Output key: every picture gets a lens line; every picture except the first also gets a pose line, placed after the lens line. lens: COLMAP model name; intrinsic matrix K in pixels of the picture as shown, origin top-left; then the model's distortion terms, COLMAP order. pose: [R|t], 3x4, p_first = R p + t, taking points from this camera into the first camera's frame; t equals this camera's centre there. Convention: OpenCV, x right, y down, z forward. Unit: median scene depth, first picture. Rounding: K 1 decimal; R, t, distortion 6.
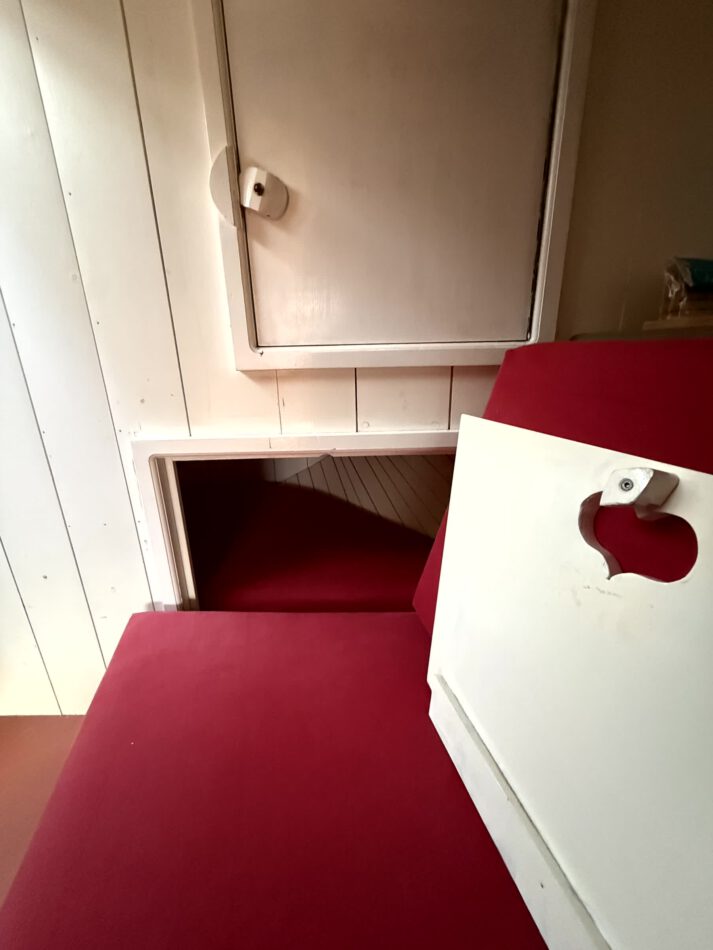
lens RADIAL K [[379.9, 0, 355.2], [0, 379.9, 471.5], [0, 0, 1]] dist [0.001267, -0.000523]
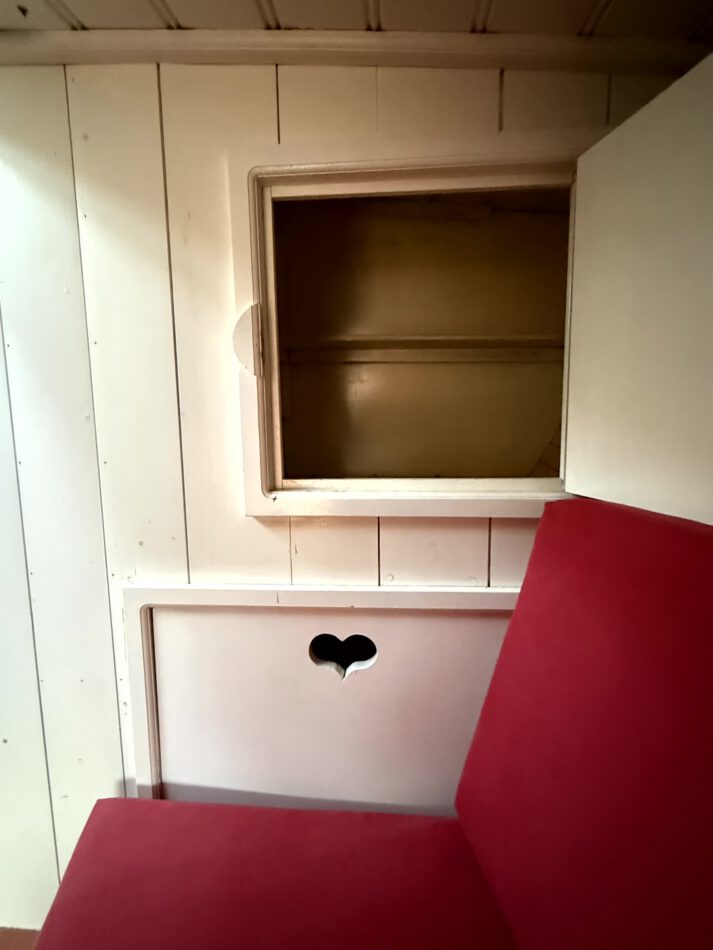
lens RADIAL K [[477.5, 0, 360.0], [0, 477.5, 474.1], [0, 0, 1]] dist [0.000724, 0.000031]
pose [[0.997116, 0.022830, -0.072378, 0.035591], [-0.035293, 0.983775, -0.175903, -0.169935], [0.067188, 0.177950, 0.981743, -0.106119]]
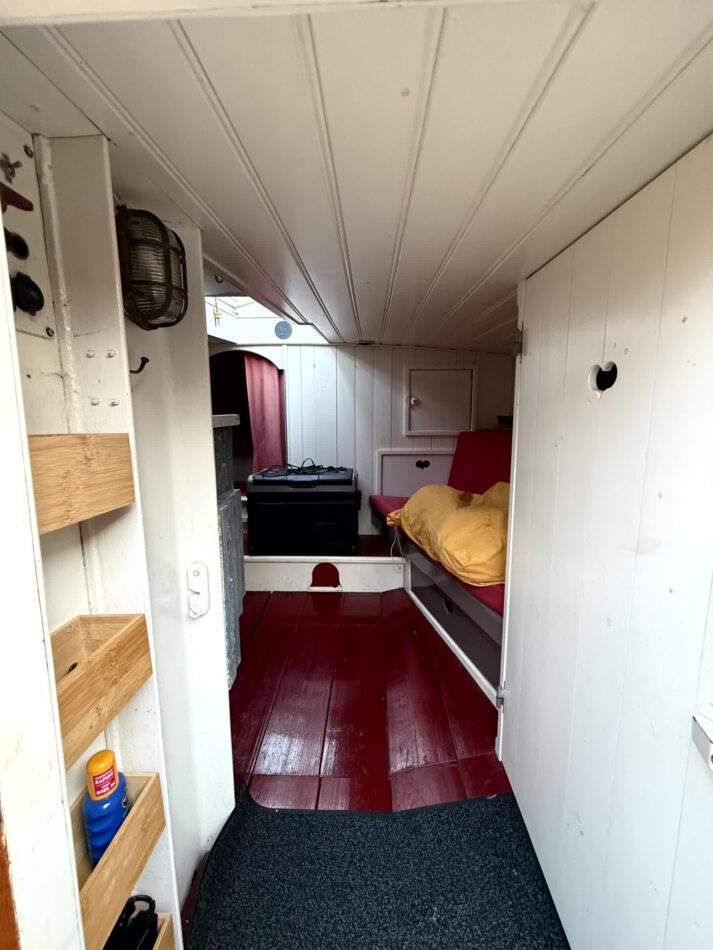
lens RADIAL K [[379.9, 0, 355.2], [0, 379.9, 471.5], [0, 0, 1]] dist [0.001267, -0.000523]
pose [[0.998942, 0.027793, -0.036645, -0.700950], [-0.034046, 0.982544, -0.182887, 0.964121], [0.030922, 0.183941, 0.982451, -3.240306]]
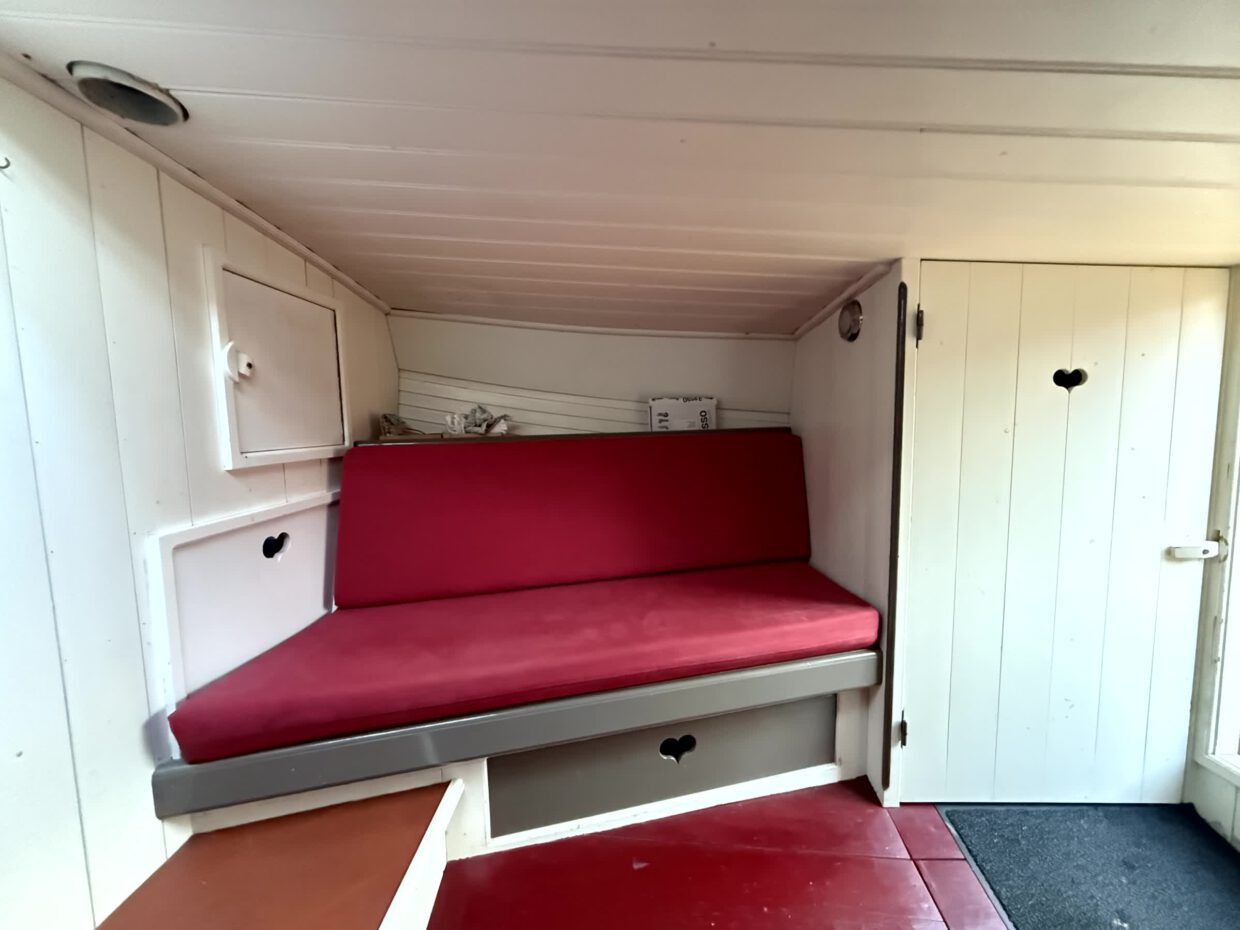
lens RADIAL K [[490.9, 0, 620.0], [0, 490.9, 465.0], [0, 0, 1]] dist [0.000253, -0.000085]
pose [[0.005827, -0.065742, 0.997820, -2.072940], [0.328785, 0.942486, 0.060176, 0.081709], [-0.944387, 0.327717, 0.027107, -0.412331]]
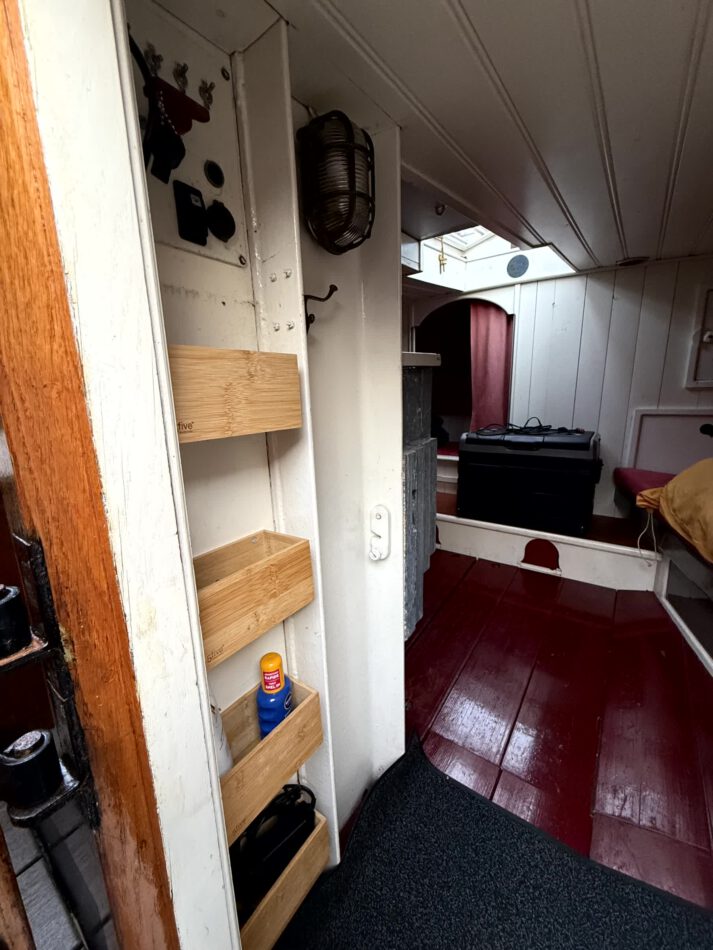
lens RADIAL K [[376.1, 0, 358.6], [0, 376.1, 473.5], [0, 0, 1]] dist [0.000253, -0.000085]
pose [[0.809943, 0.129421, -0.572051, -0.616940], [-0.179282, 0.983297, -0.031376, 1.004809], [0.558436, 0.127971, 0.819618, -2.950001]]
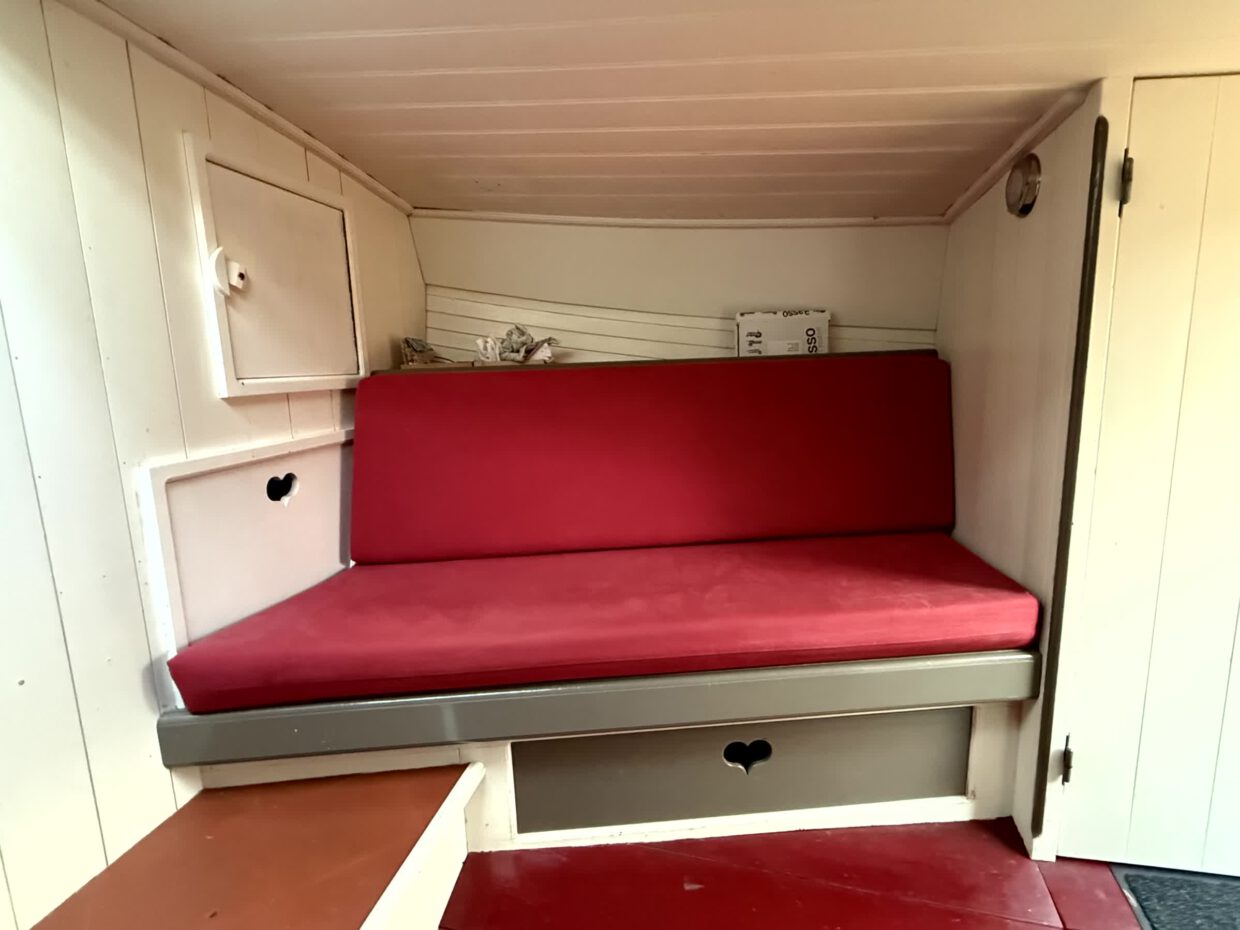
lens RADIAL K [[623.2, 0, 620.0], [0, 623.2, 465.0], [0, 0, 1]] dist [0.000724, 0.000031]
pose [[0.177637, -0.142696, 0.973695, -2.042153], [0.330991, 0.940451, 0.077440, 0.203541], [-0.926763, 0.308528, 0.214290, -0.543845]]
